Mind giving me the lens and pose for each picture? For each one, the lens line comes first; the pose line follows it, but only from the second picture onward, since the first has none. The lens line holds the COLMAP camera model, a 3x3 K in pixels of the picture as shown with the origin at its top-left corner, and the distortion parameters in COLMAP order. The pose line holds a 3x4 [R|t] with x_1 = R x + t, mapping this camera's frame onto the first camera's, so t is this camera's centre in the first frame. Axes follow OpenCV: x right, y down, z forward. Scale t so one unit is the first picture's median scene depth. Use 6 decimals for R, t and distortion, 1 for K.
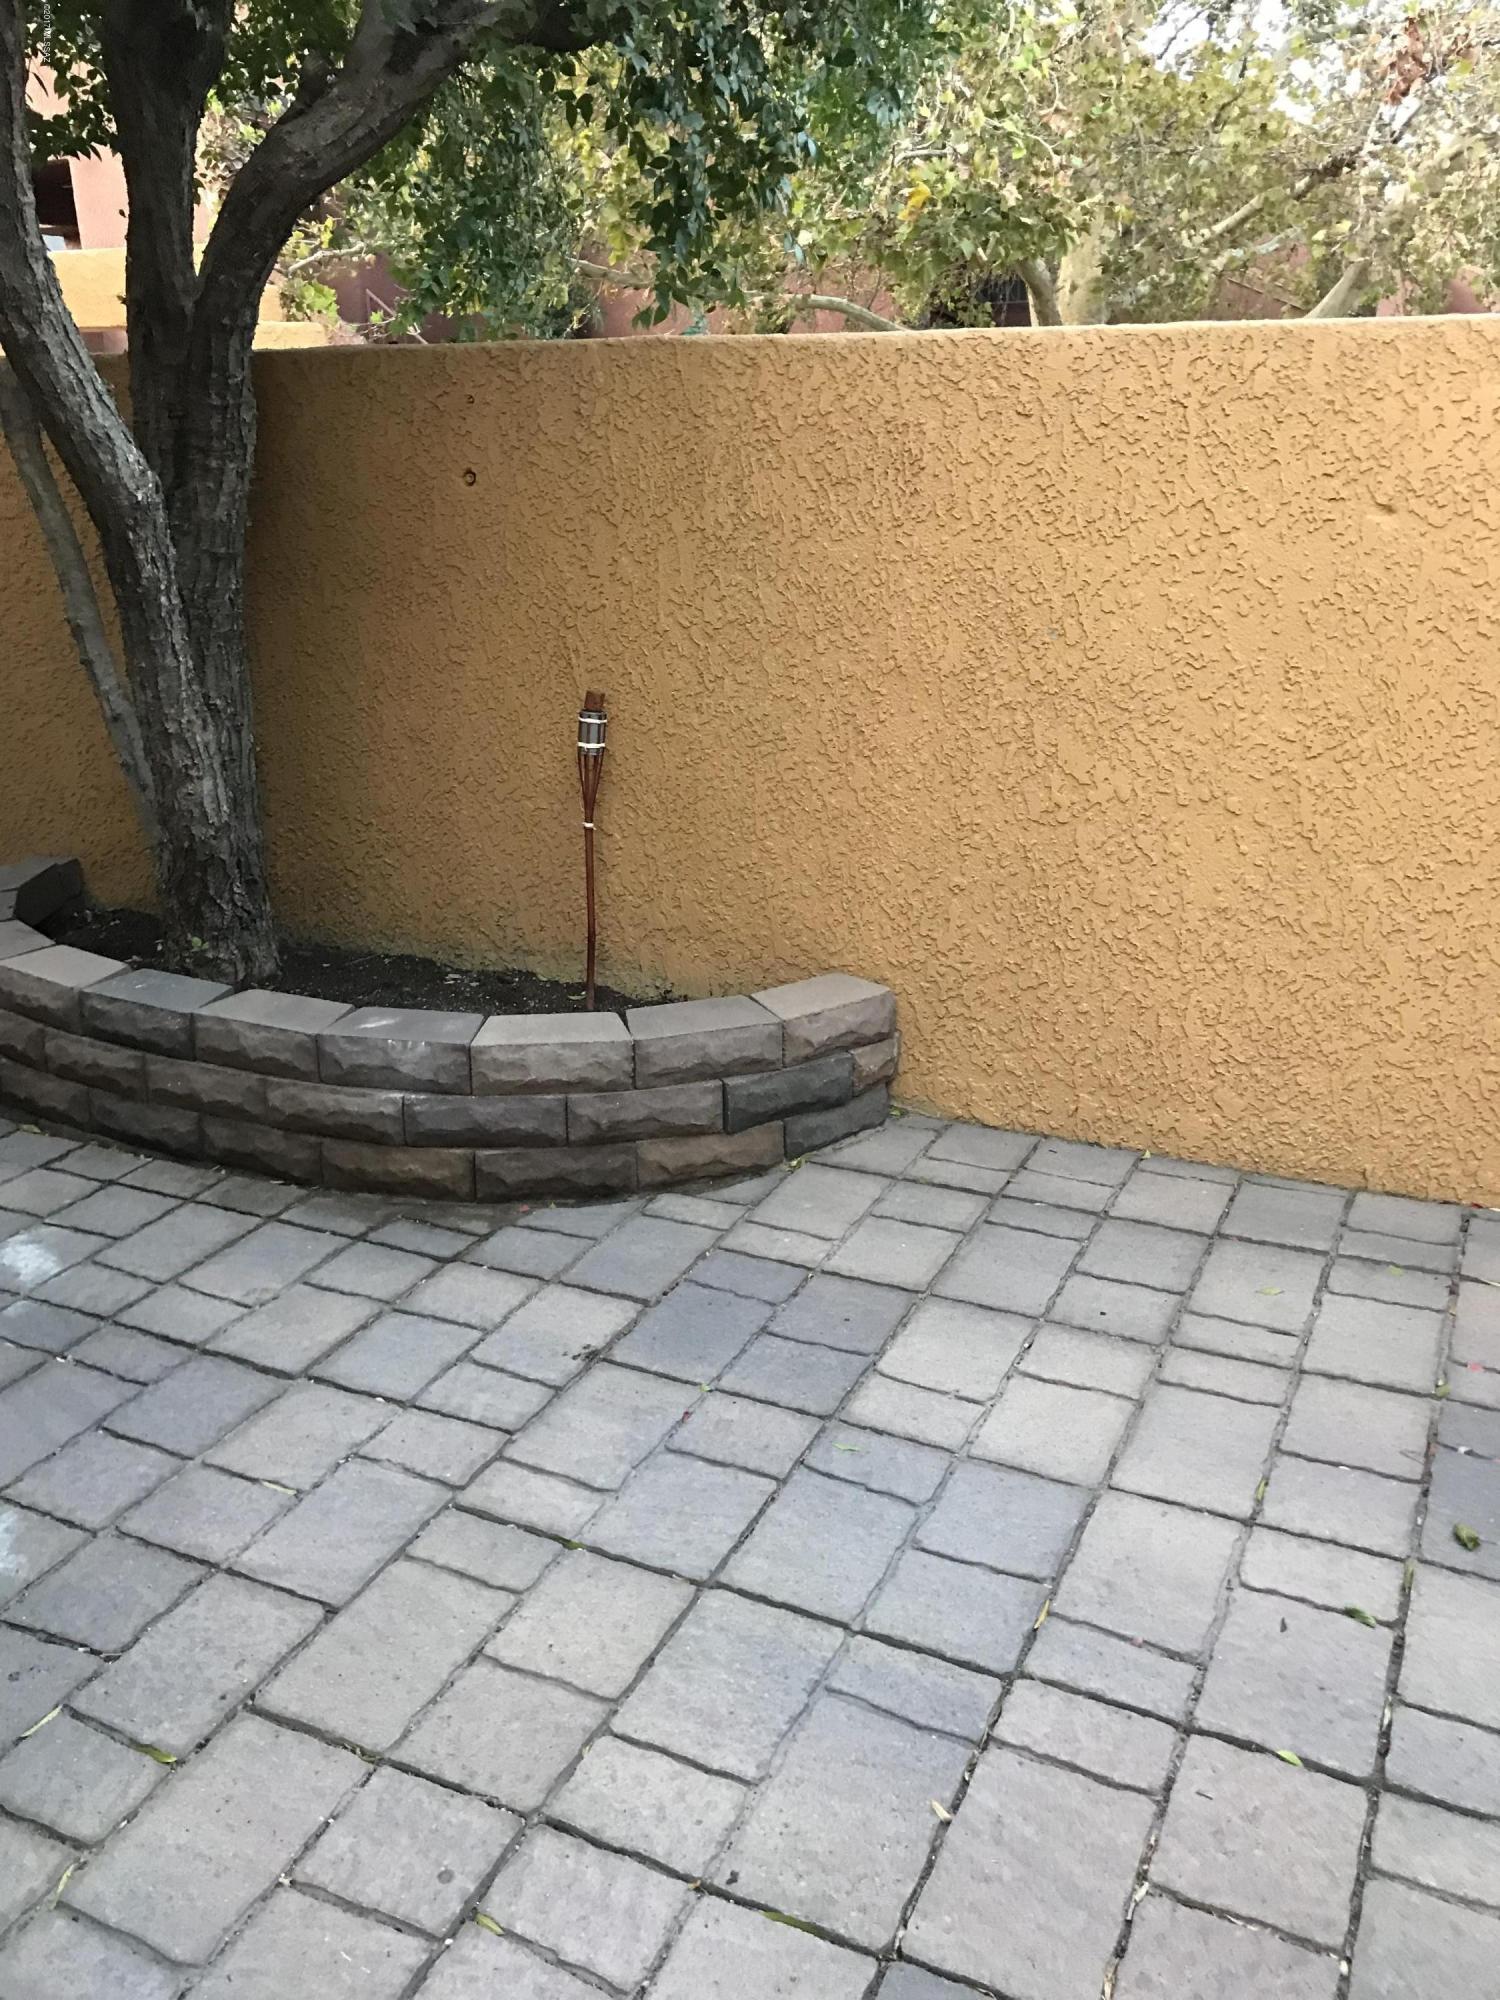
lens RADIAL K [[1647.6, 0, 751.6], [0, 1647.6, 1005.0], [0, 0, 1]] dist [0.047491, -0.045050]
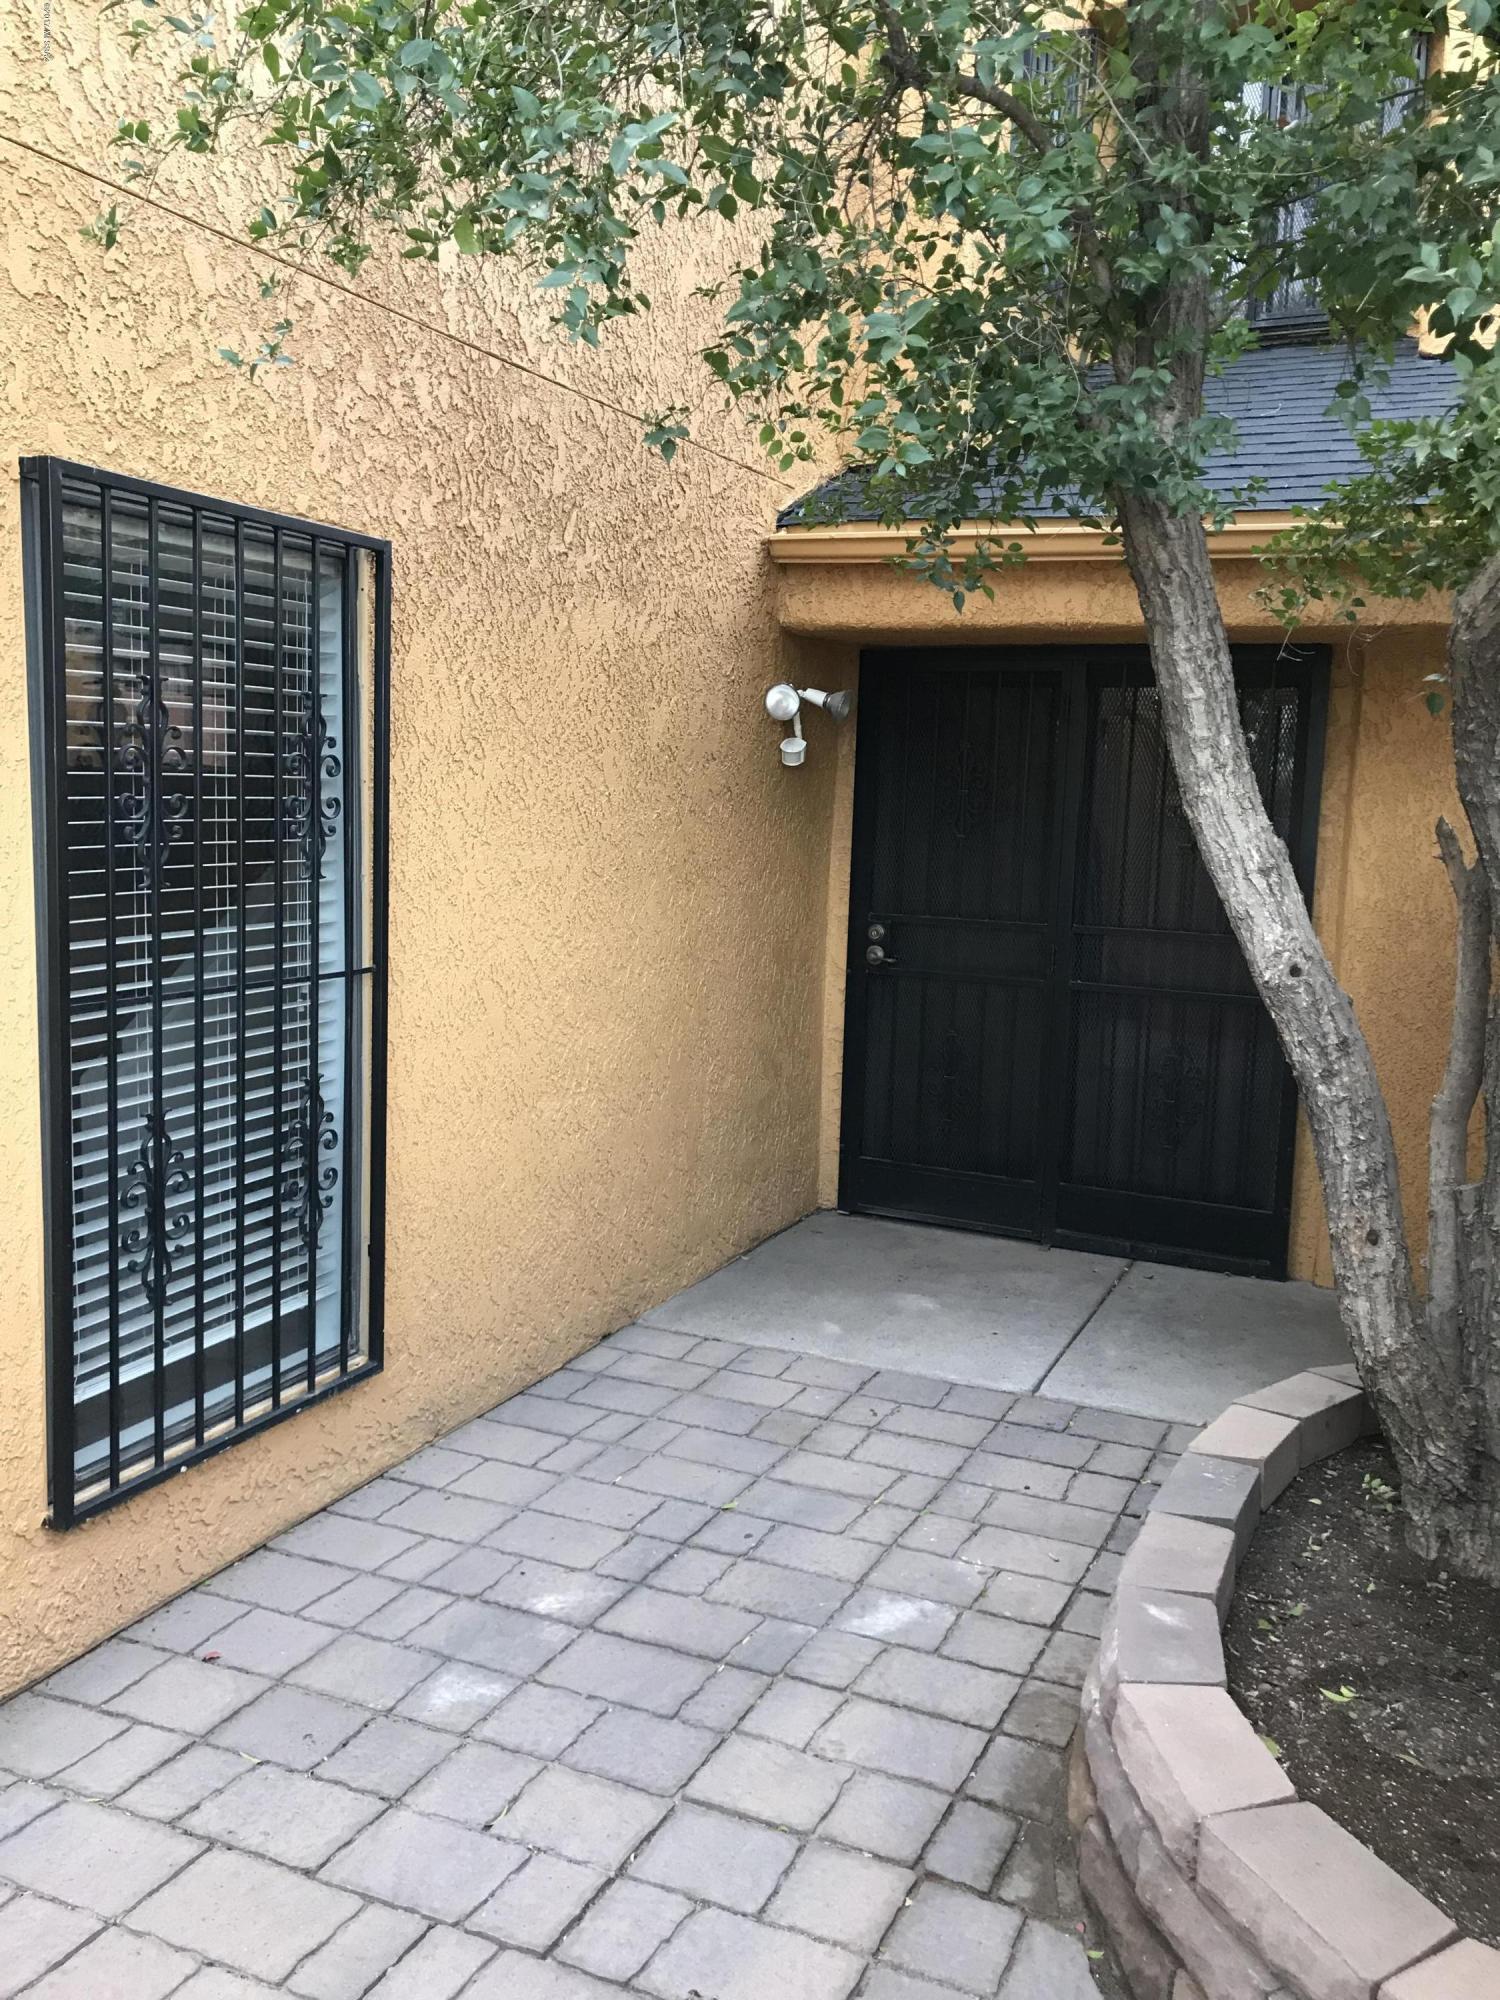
lens RADIAL K [[1647.6, 0, 767.8], [0, 1647.6, 1000.4], [0, 0, 1]] dist [0.047491, -0.045050]
pose [[0.014511, 0.133142, -0.990991, 0.584615], [-0.364987, 0.923412, 0.118718, -0.319071], [0.930899, 0.359976, 0.061995, 0.725179]]
